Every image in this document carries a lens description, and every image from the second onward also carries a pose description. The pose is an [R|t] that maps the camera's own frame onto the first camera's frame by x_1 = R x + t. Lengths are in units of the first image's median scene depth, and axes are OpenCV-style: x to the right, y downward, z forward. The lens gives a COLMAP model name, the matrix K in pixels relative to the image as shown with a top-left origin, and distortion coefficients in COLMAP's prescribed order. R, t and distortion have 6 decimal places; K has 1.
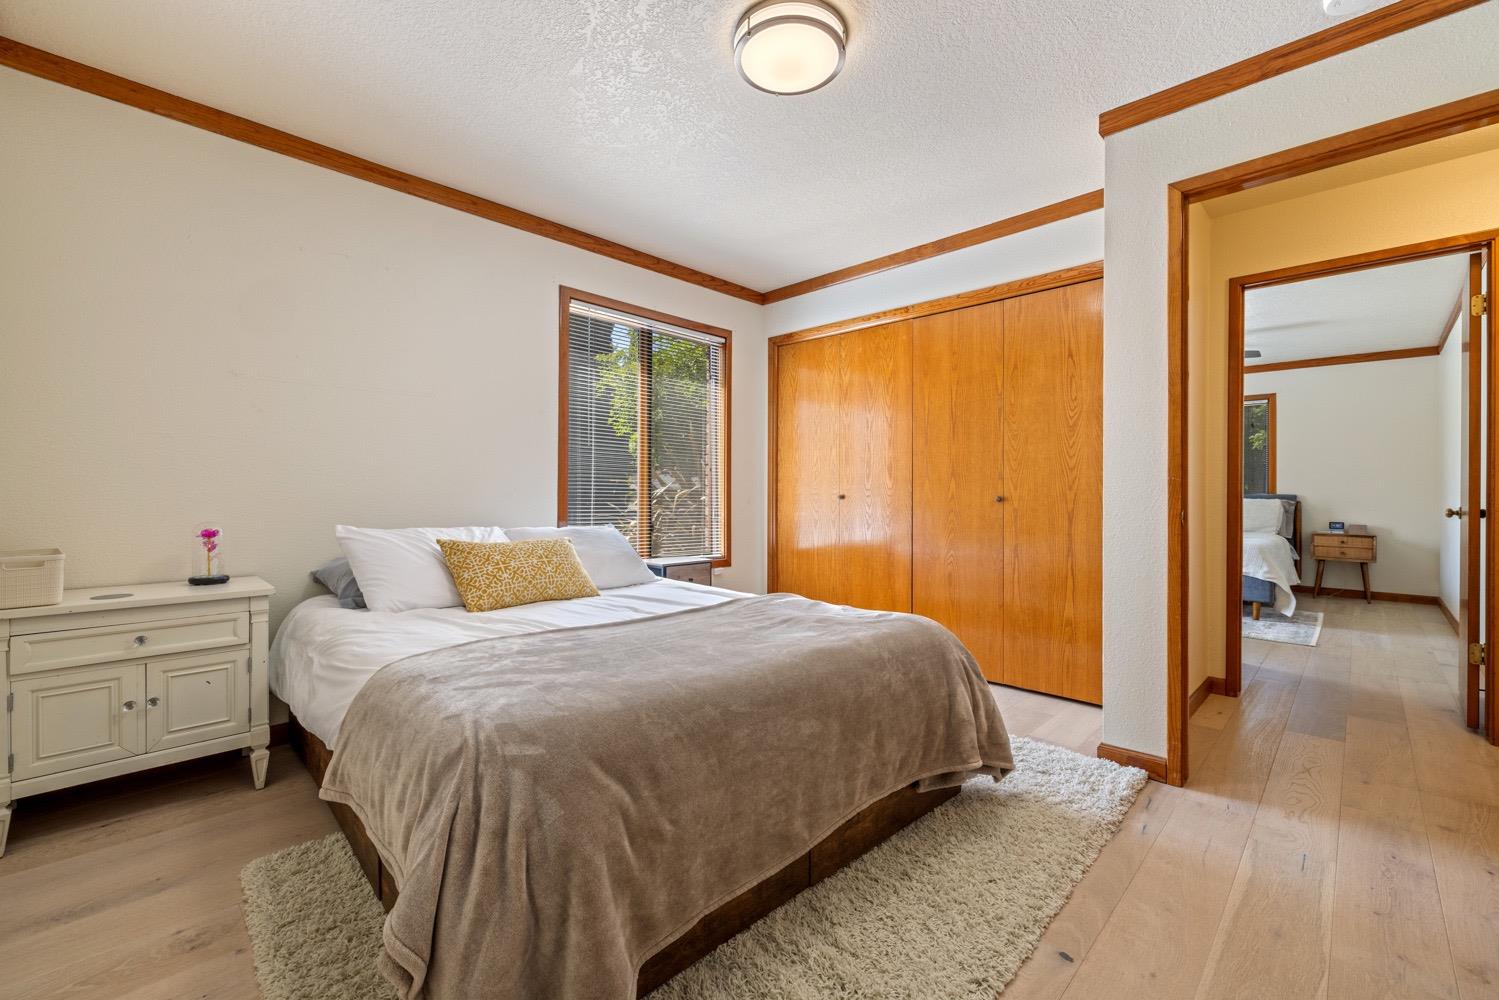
lens RADIAL K [[631.1, 0, 756.4], [0, 631.1, 492.5], [0, 0, 1]] dist [-0.003572, -0.000071]
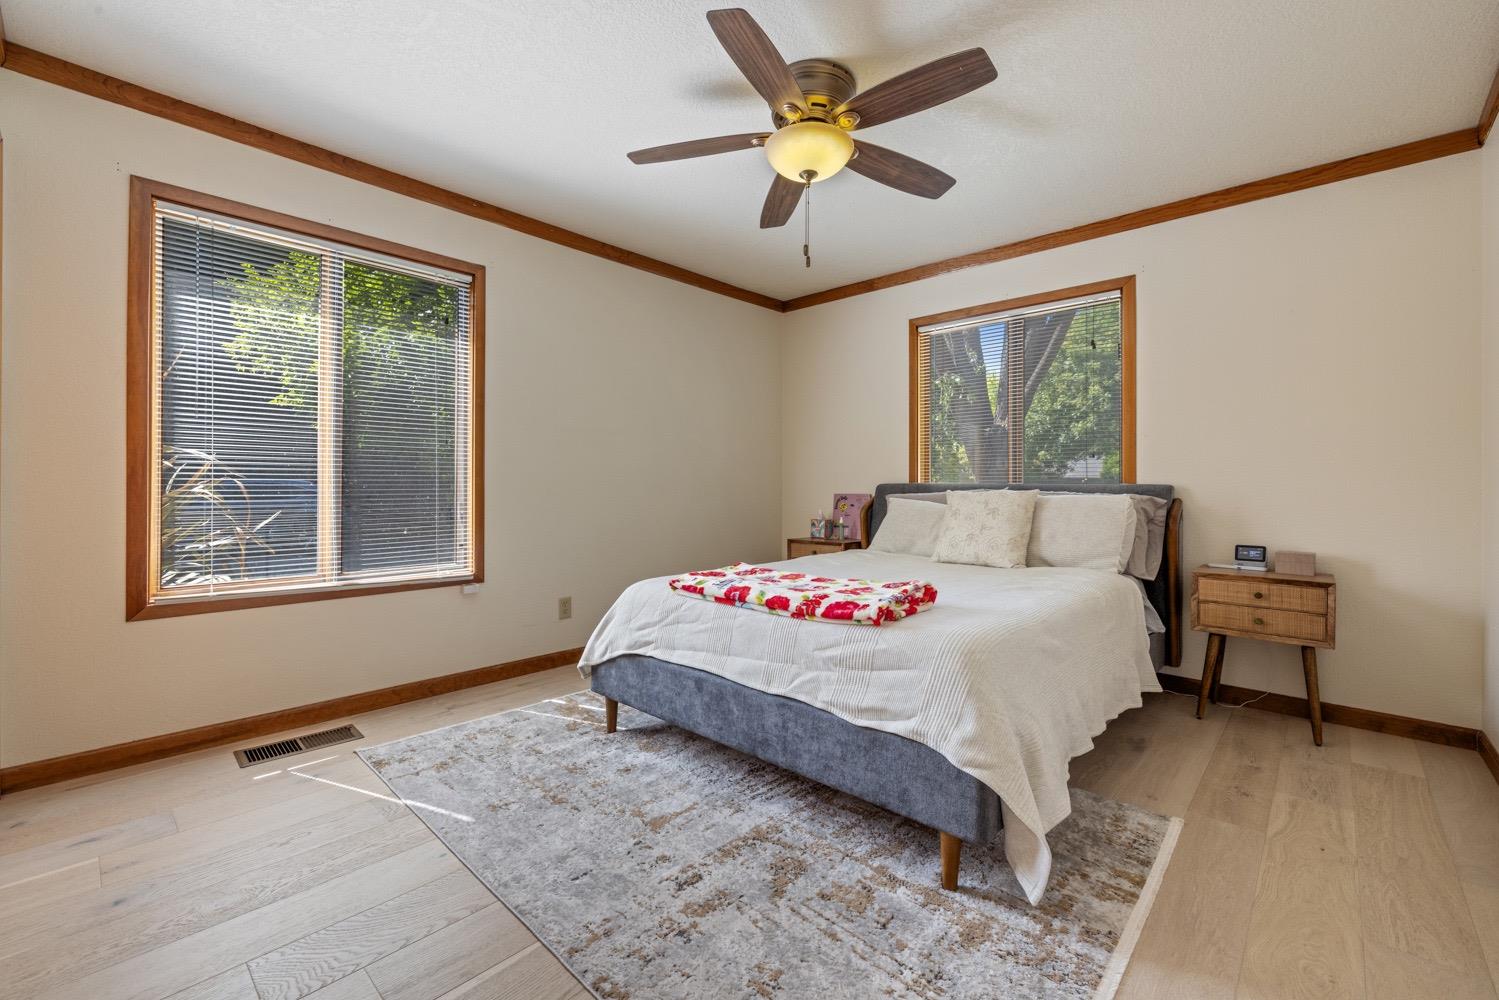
lens RADIAL K [[631.1, 0, 739.8], [0, 631.1, 491.0], [0, 0, 1]] dist [-0.003572, -0.000071]
pose [[0.999932, -0.004037, 0.010968, 0.555367], [0.003913, 0.999928, 0.011310, 0.001364], [-0.011013, -0.011266, 0.999876, 0.557063]]
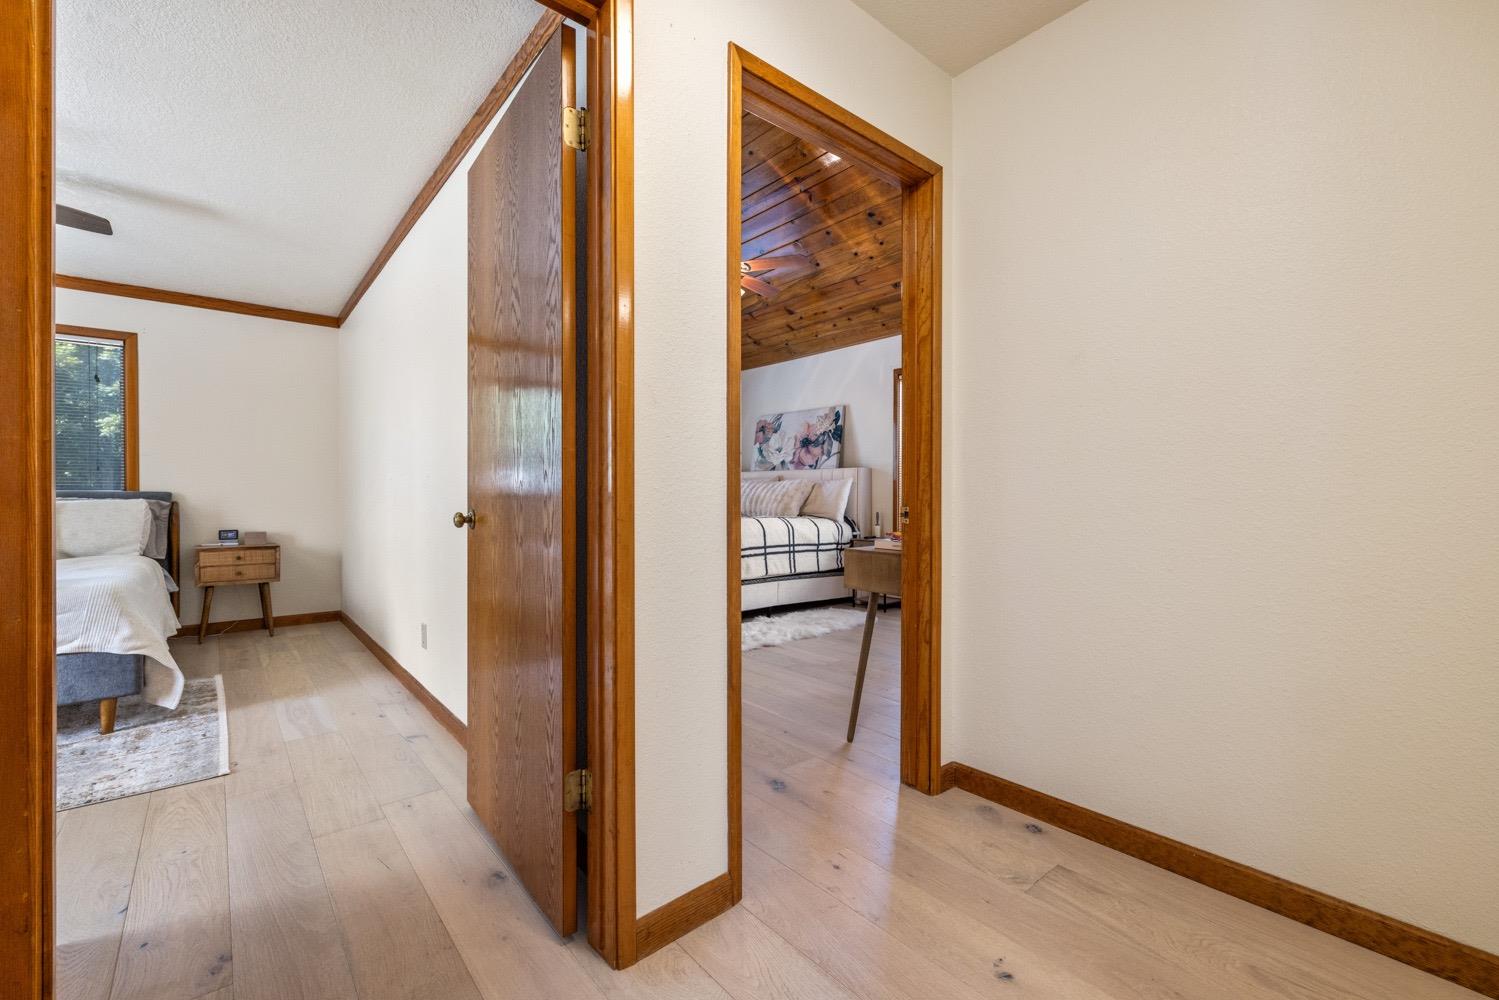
lens RADIAL K [[631.1, 0, 746.8], [0, 631.1, 498.9], [0, 0, 1]] dist [-0.003572, -0.000071]
pose [[0.102329, -0.013850, 0.994654, 0.264003], [-0.006690, 0.999871, 0.014611, -0.003502], [-0.994728, -0.008149, 0.102224, 0.334491]]
